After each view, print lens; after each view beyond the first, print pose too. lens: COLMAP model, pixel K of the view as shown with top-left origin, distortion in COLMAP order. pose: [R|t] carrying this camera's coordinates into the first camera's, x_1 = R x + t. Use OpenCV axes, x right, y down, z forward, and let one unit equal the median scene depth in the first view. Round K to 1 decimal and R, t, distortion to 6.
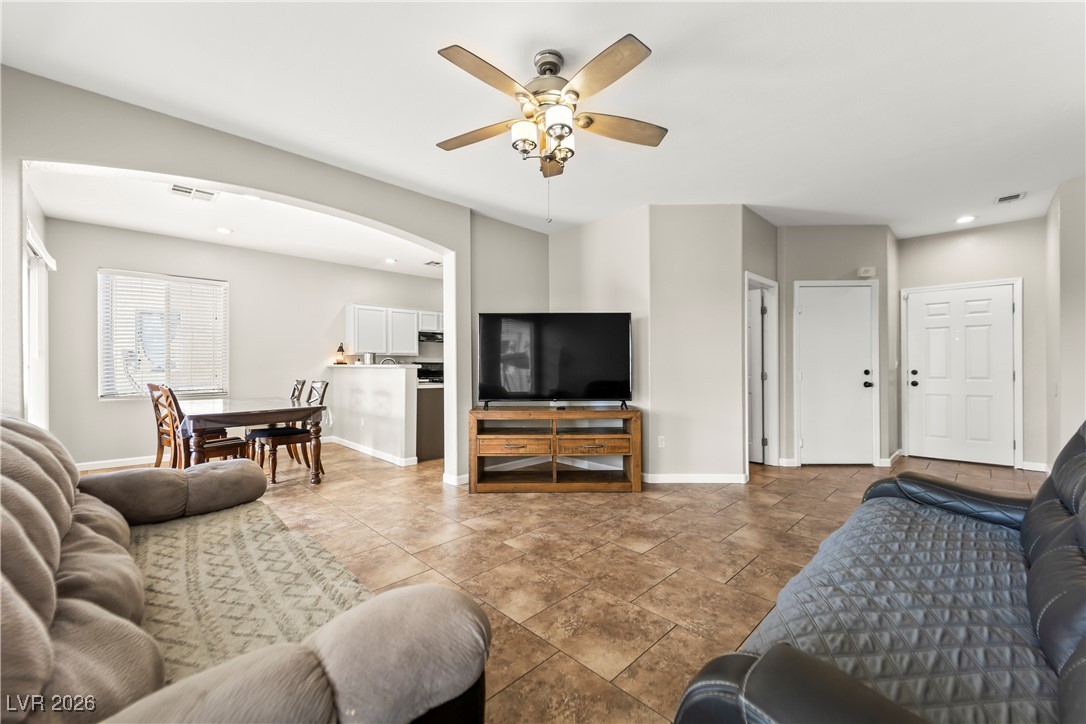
lens RADIAL K [[431.2, 0, 540.3], [0, 431.2, 359.4], [0, 0, 1]] dist [0.006614, -0.001604]
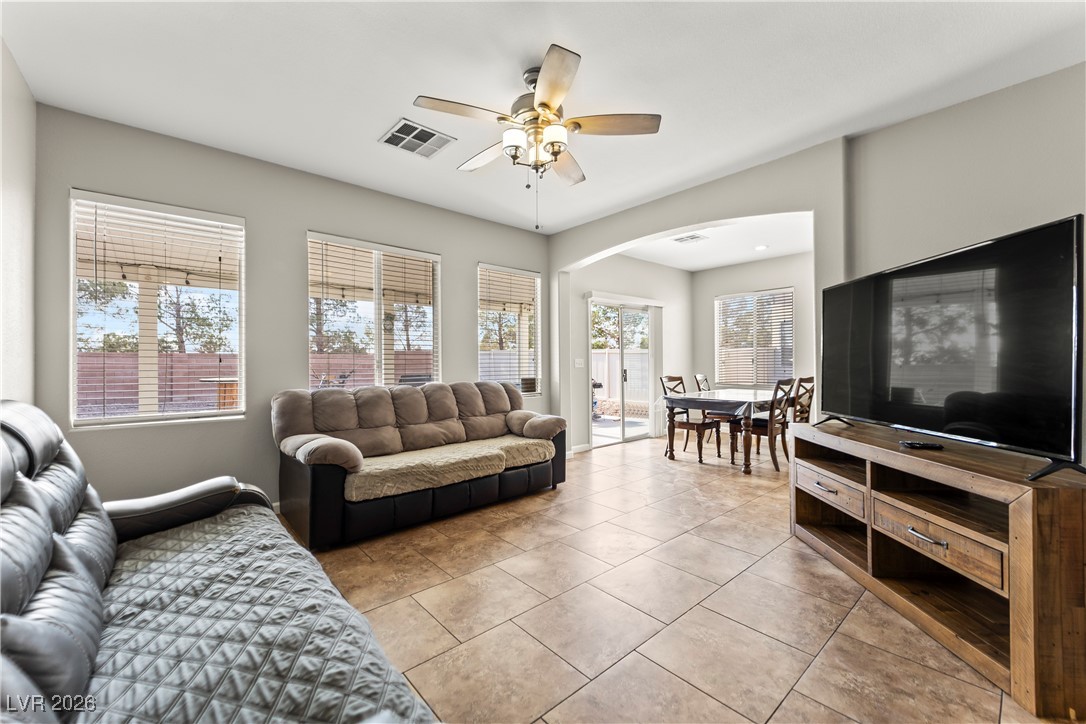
lens RADIAL K [[431.2, 0, 550.7], [0, 431.2, 361.8], [0, 0, 1]] dist [0.006614, -0.001604]
pose [[-0.048421, -0.000462, -0.998827, 0.529192], [0.019054, 0.999817, -0.001386, 0.004097], [0.998645, -0.019099, -0.048403, 0.532702]]
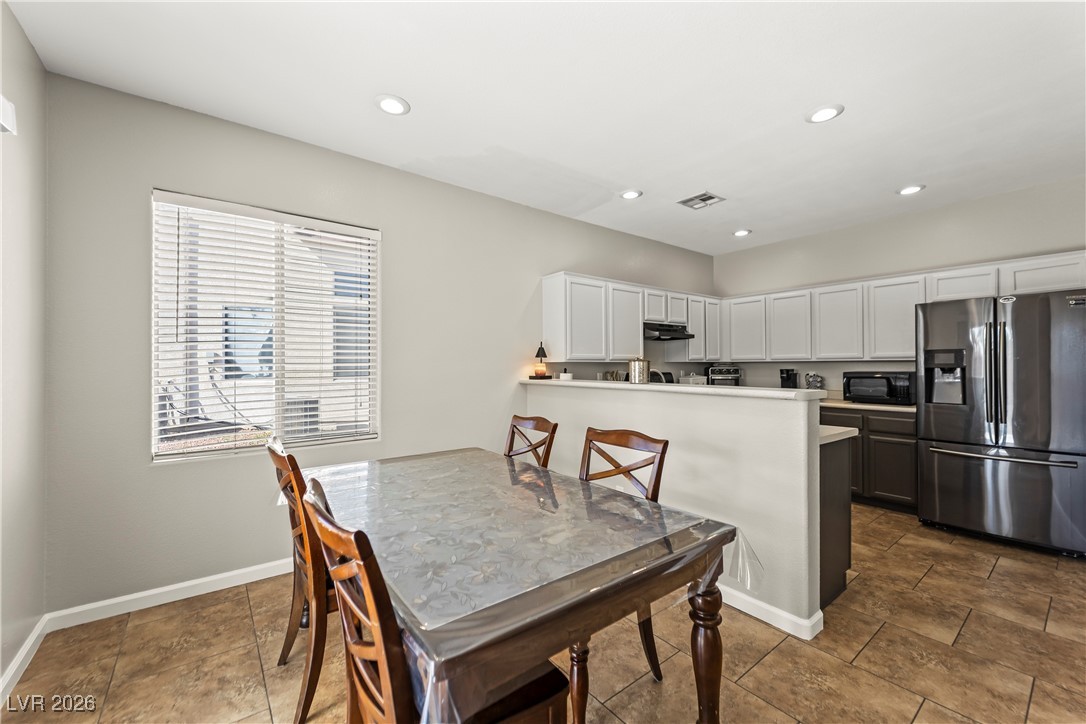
lens RADIAL K [[431.2, 0, 537.7], [0, 431.2, 363.1], [0, 0, 1]] dist [0.006614, -0.001604]
pose [[0.992179, -0.002905, -0.124791, -0.566223], [0.004148, 0.999944, 0.009700, -0.022424], [0.124756, -0.010142, 0.992136, 0.604747]]
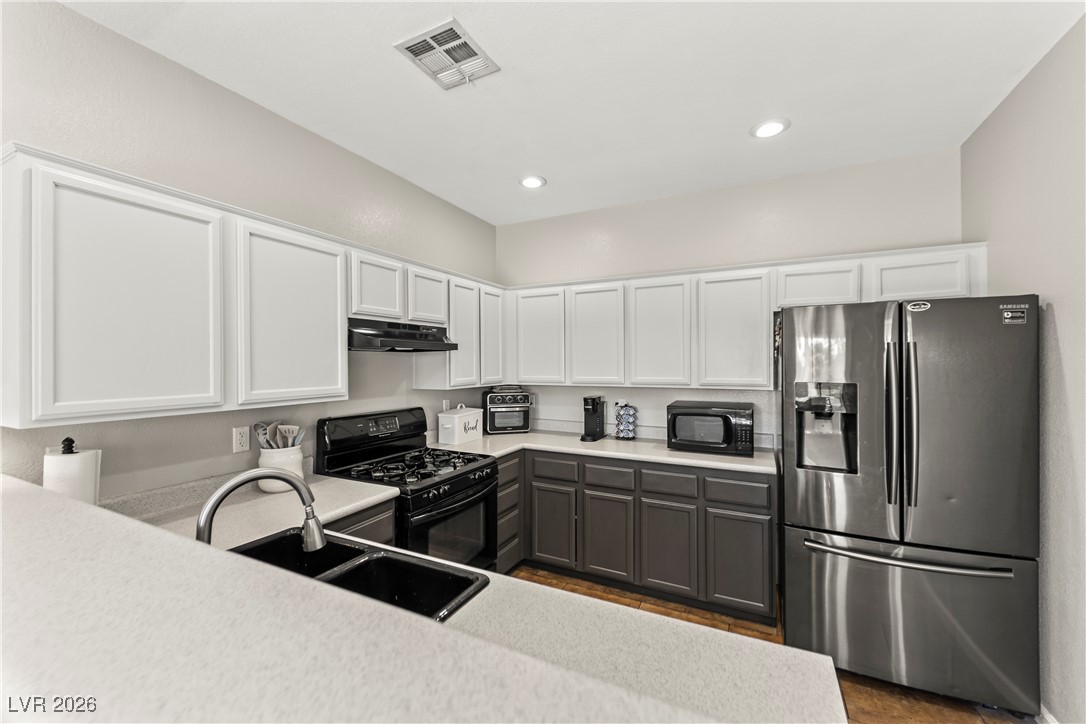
lens RADIAL K [[431.2, 0, 544.0], [0, 431.2, 366.0], [0, 0, 1]] dist [0.006614, -0.001604]
pose [[0.944850, -0.003535, 0.327485, -0.404711], [-0.002871, 0.999814, 0.019074, -0.060379], [-0.327491, -0.018962, 0.944664, 1.077799]]
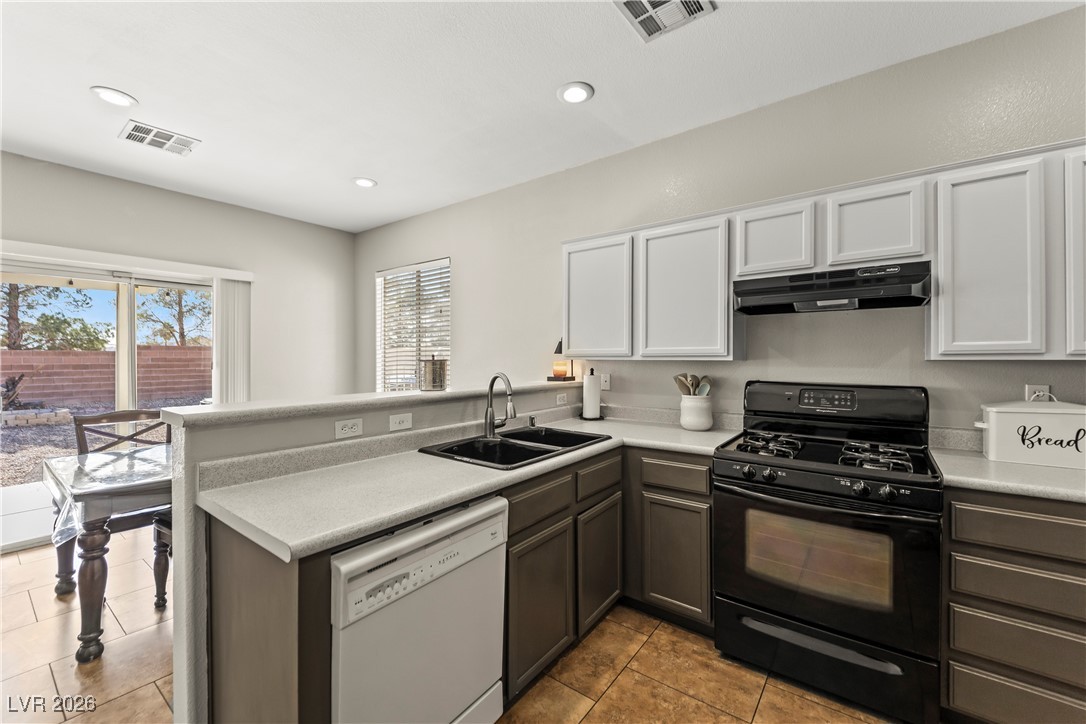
lens RADIAL K [[431.2, 0, 543.3], [0, 431.2, 359.9], [0, 0, 1]] dist [0.006614, -0.001604]
pose [[0.148717, 0.008714, -0.988841, -0.000709], [0.015092, 0.999825, 0.011080, -0.023496], [0.988765, -0.016572, 0.148559, 1.306021]]
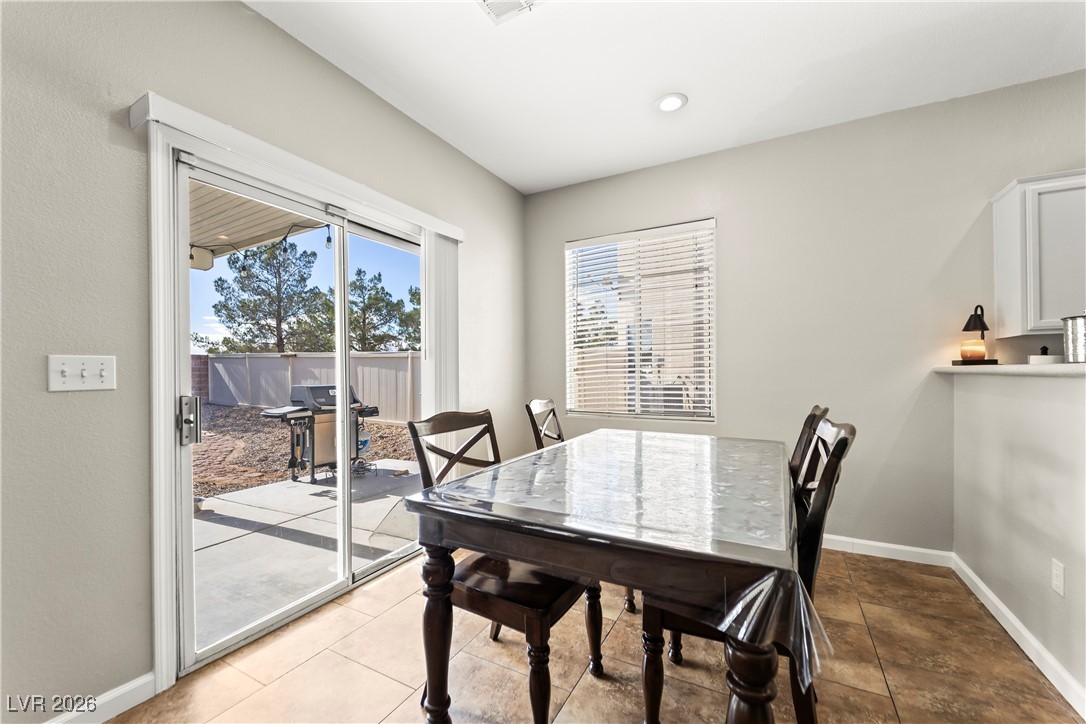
lens RADIAL K [[431.2, 0, 545.7], [0, 431.2, 372.0], [0, 0, 1]] dist [0.006614, -0.001604]
pose [[0.293361, 0.003013, -0.955997, -0.312274], [0.021566, 0.999720, 0.009769, 0.009307], [0.955758, -0.023483, 0.293214, 0.780073]]
